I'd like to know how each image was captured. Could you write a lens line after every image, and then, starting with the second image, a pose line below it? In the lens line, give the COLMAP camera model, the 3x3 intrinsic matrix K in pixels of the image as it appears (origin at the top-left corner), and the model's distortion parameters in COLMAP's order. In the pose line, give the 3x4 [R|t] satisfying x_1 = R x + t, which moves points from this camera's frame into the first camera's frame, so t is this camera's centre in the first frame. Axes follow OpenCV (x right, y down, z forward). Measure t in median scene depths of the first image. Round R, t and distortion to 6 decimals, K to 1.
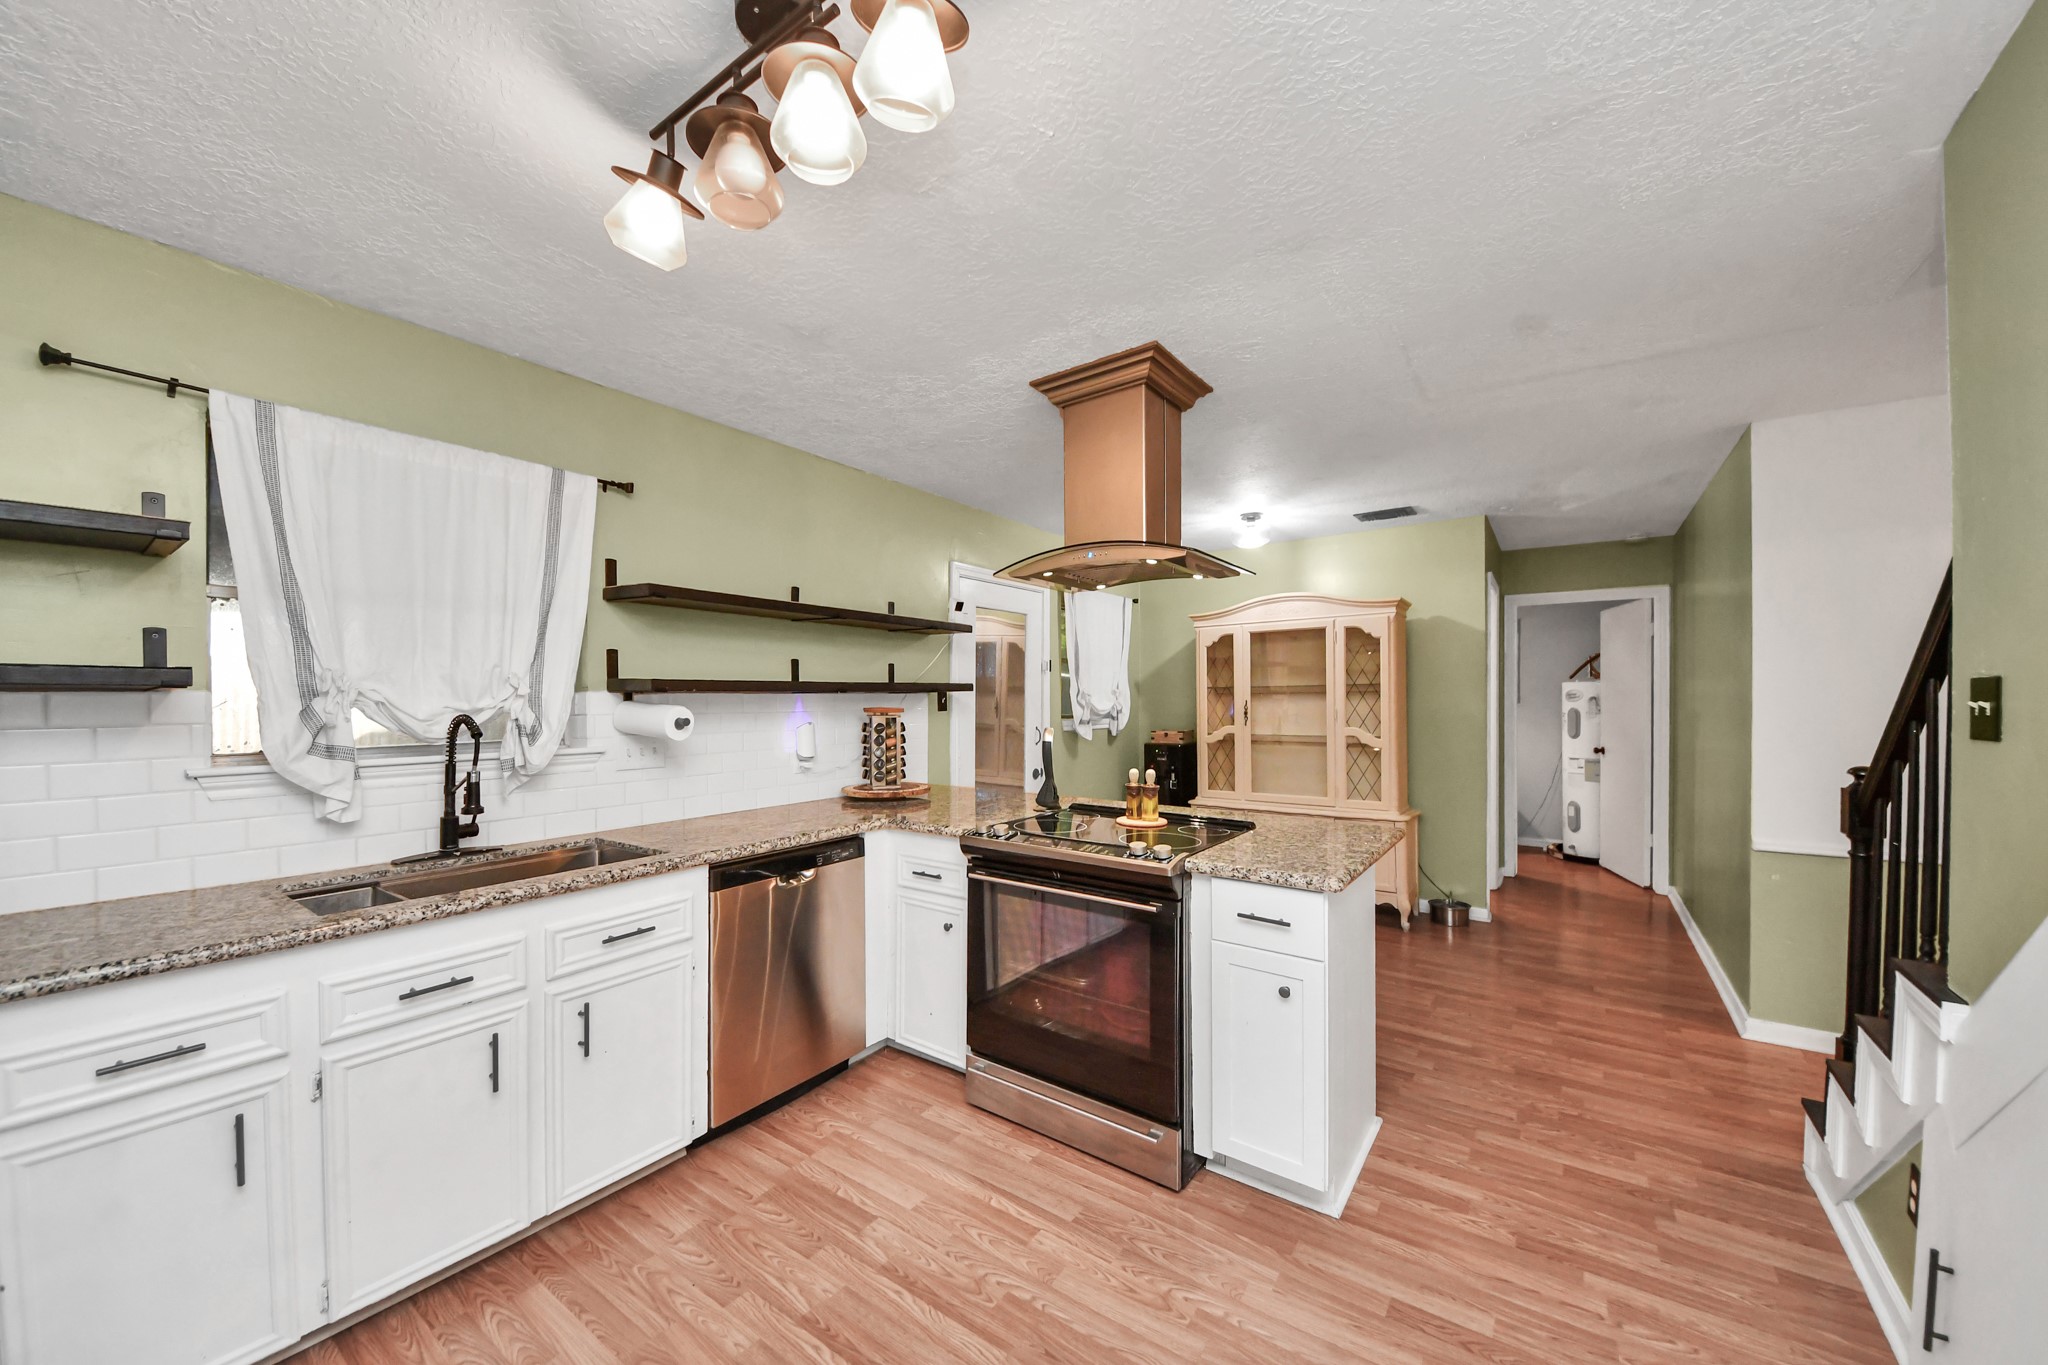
lens RADIAL K [[722.6, 0, 1022.2], [0, 722.6, 693.4], [0, 0, 1]] dist [0.048128, -0.024997]
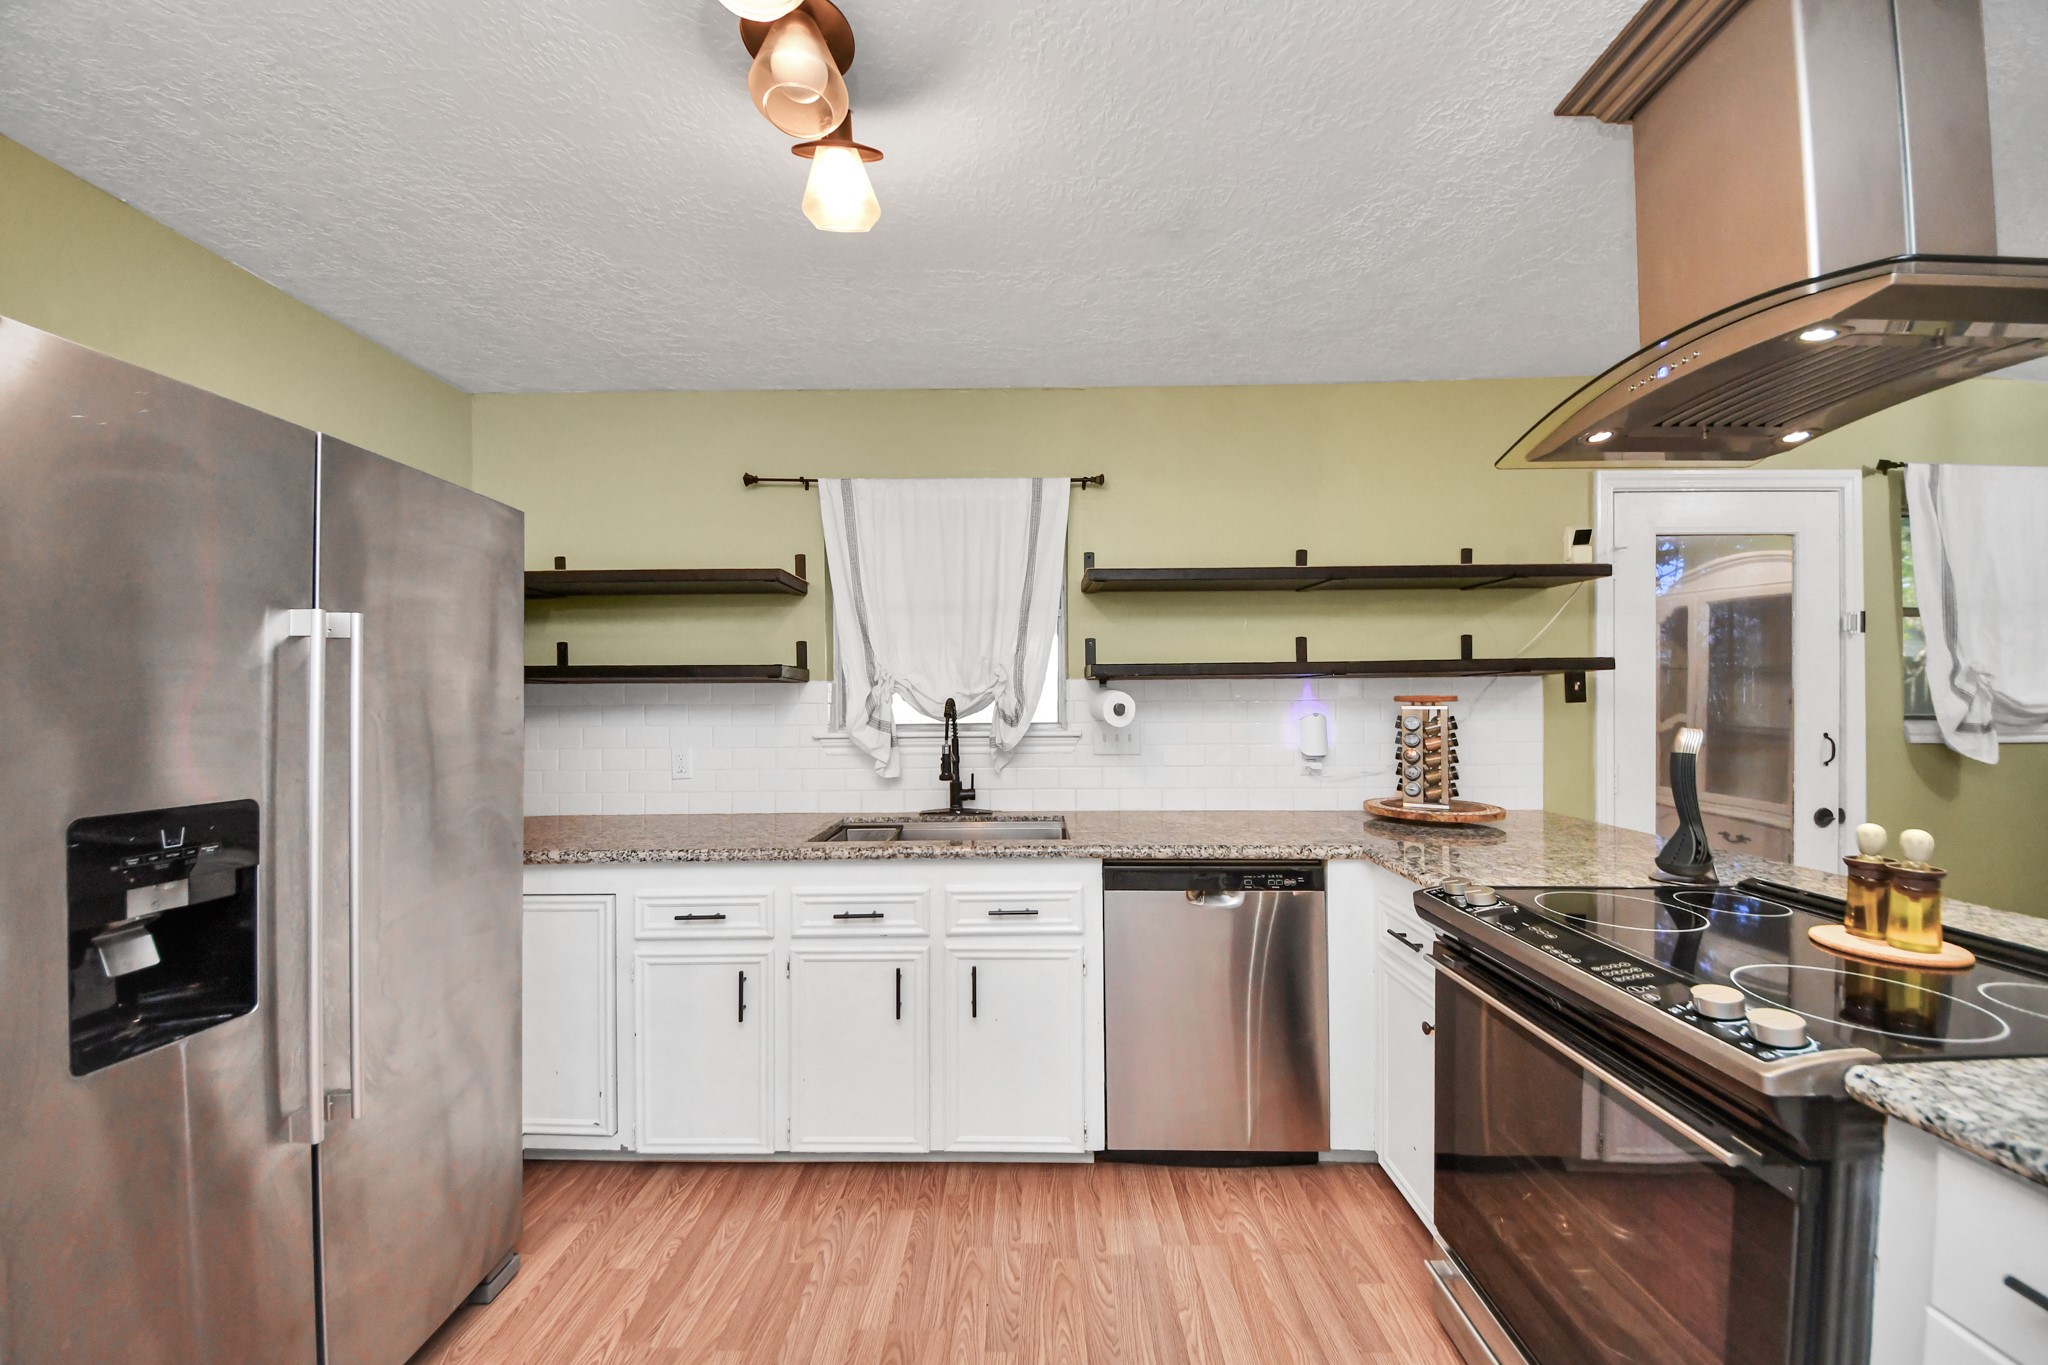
lens RADIAL K [[722.6, 0, 1022.2], [0, 722.6, 693.4], [0, 0, 1]] dist [0.048128, -0.024997]
pose [[0.585286, -0.010641, -0.810757, 0.213505], [0.010996, 0.999926, -0.005185, 0.021583], [0.810752, -0.005880, 0.585360, 0.307439]]
